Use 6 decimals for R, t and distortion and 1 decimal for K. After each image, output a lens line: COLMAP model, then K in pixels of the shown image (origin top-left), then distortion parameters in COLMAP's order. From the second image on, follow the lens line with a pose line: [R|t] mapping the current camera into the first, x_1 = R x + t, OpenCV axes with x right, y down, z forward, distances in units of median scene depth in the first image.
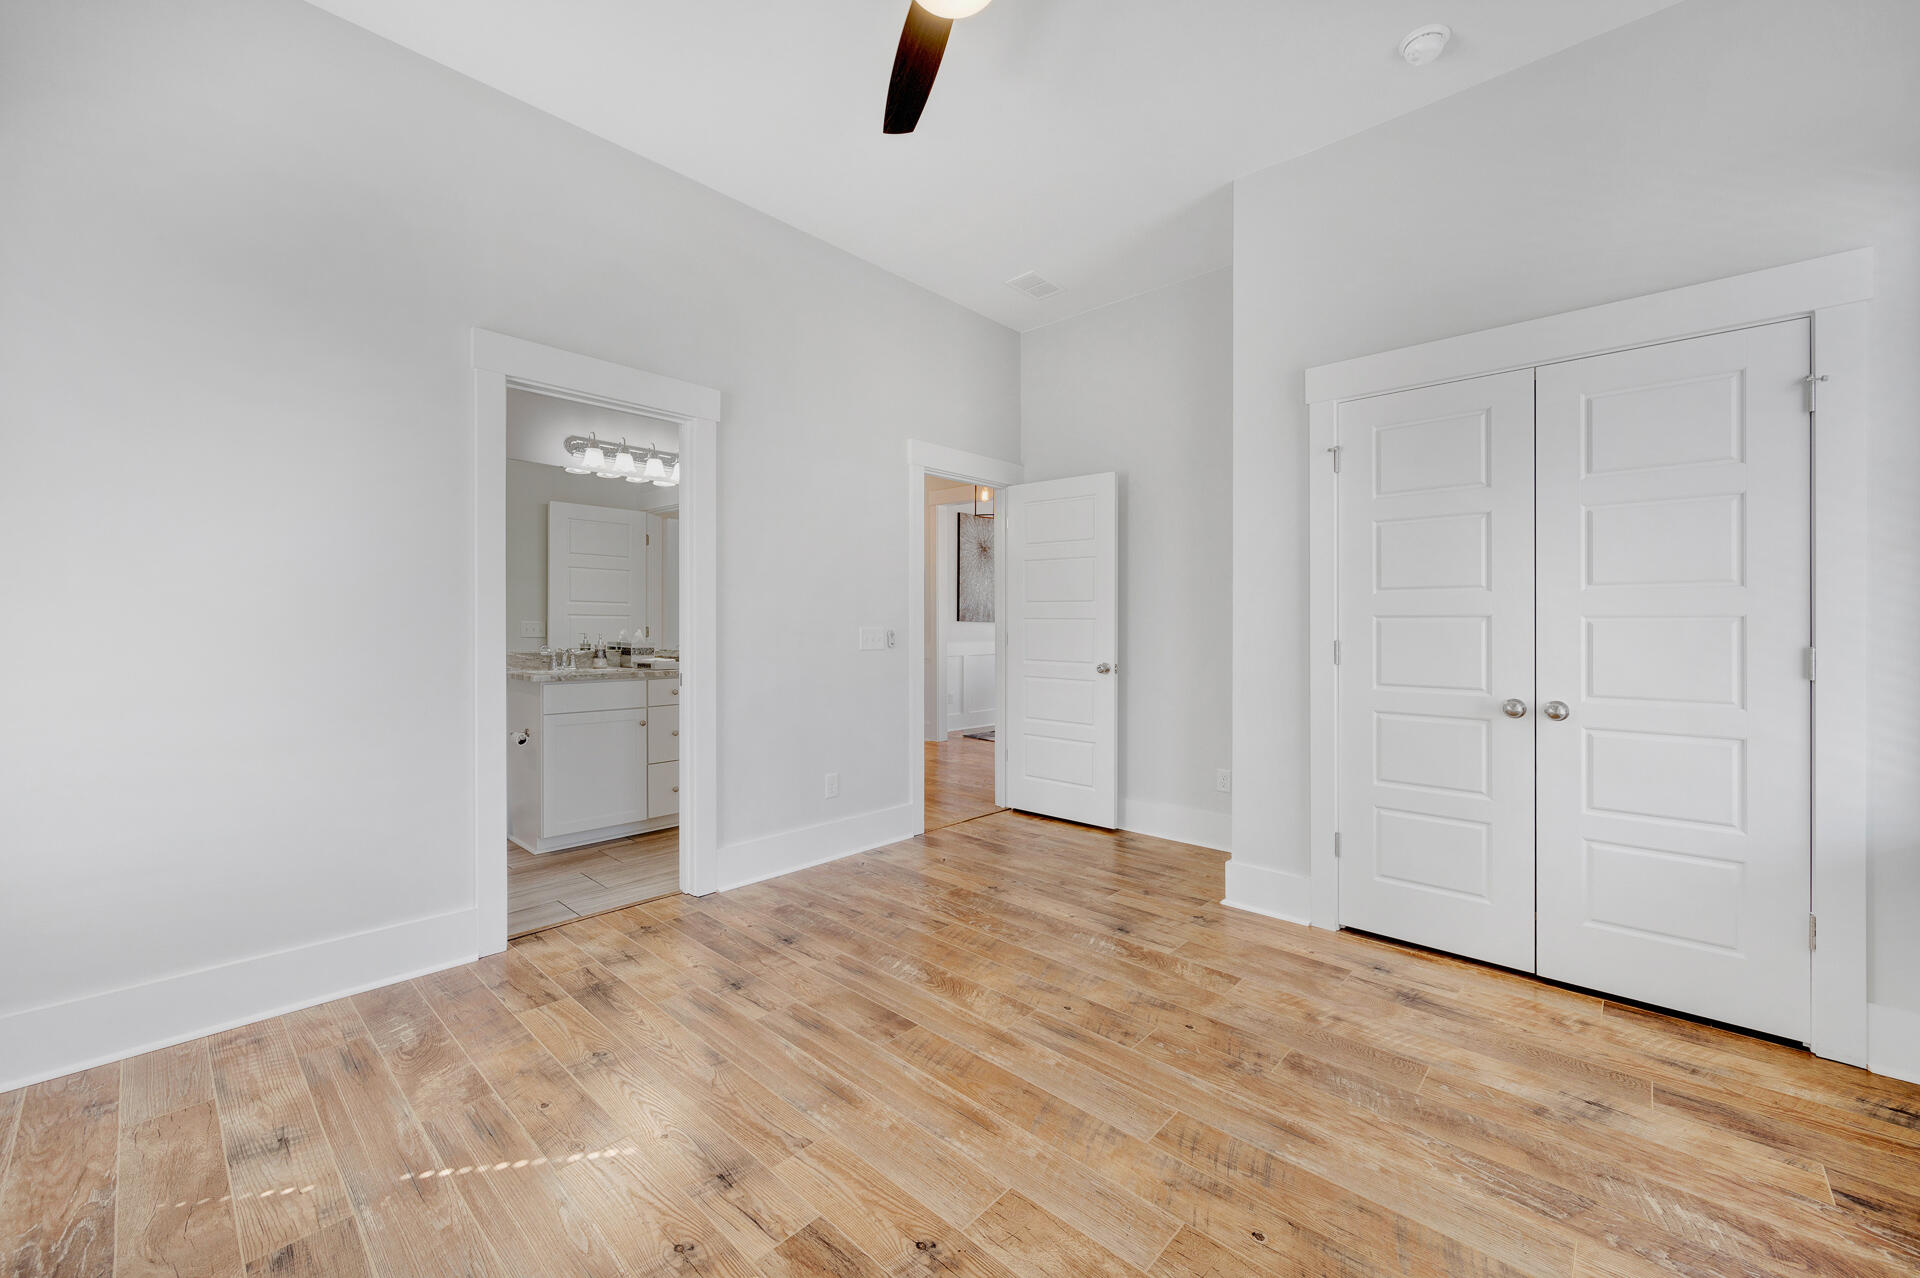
lens RADIAL K [[756.2, 0, 954.1], [0, 756.2, 626.3], [0, 0, 1]] dist [-0.000684, -0.000184]
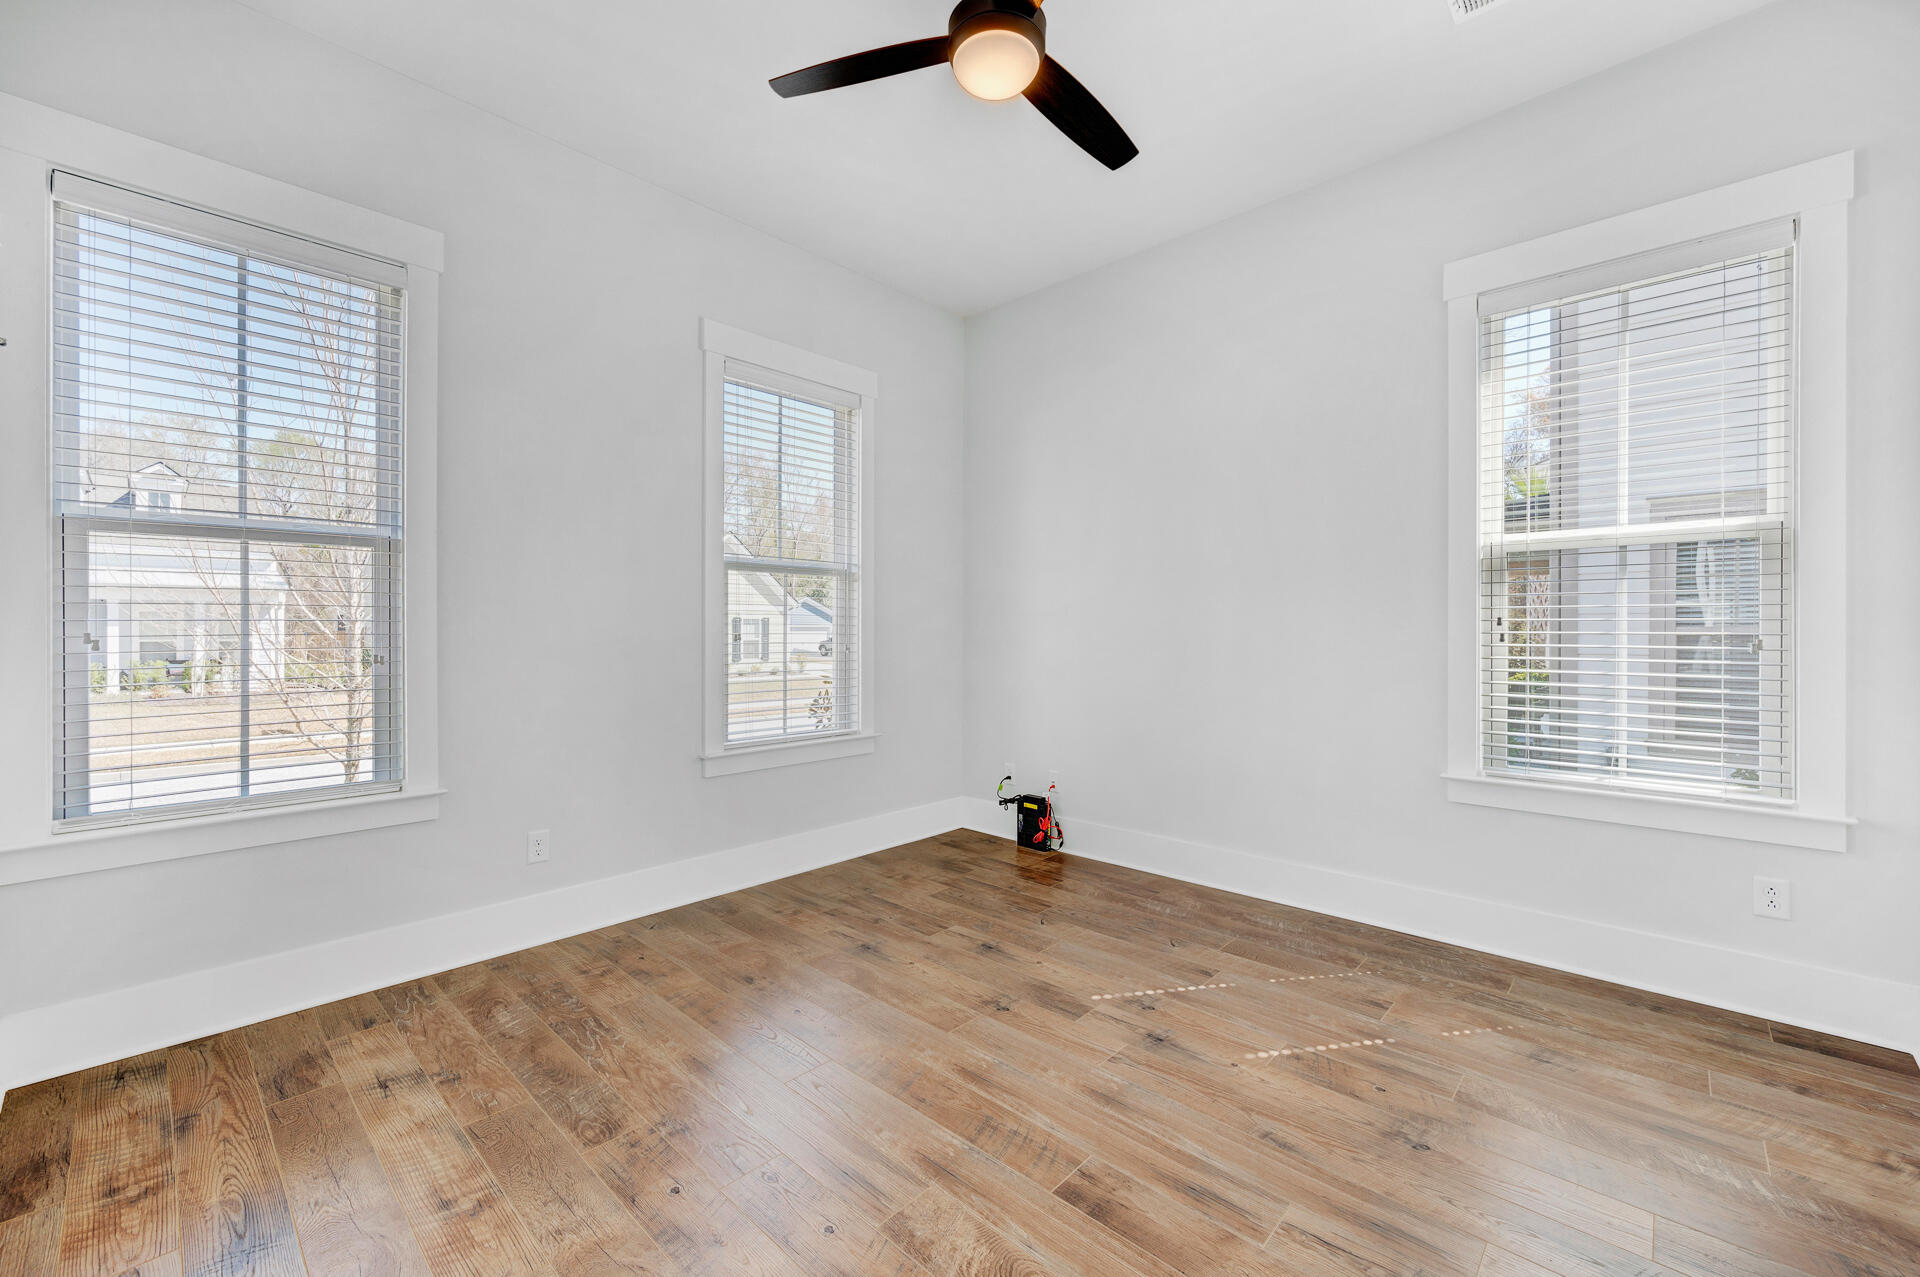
lens RADIAL K [[756.2, 0, 954.1], [0, 756.2, 625.8], [0, 0, 1]] dist [-0.000684, -0.000184]
pose [[-0.999985, -0.004618, -0.003033, 0.061197], [-0.004612, 0.999987, -0.002051, -0.009101], [0.003043, -0.002037, -0.999993, 2.074293]]
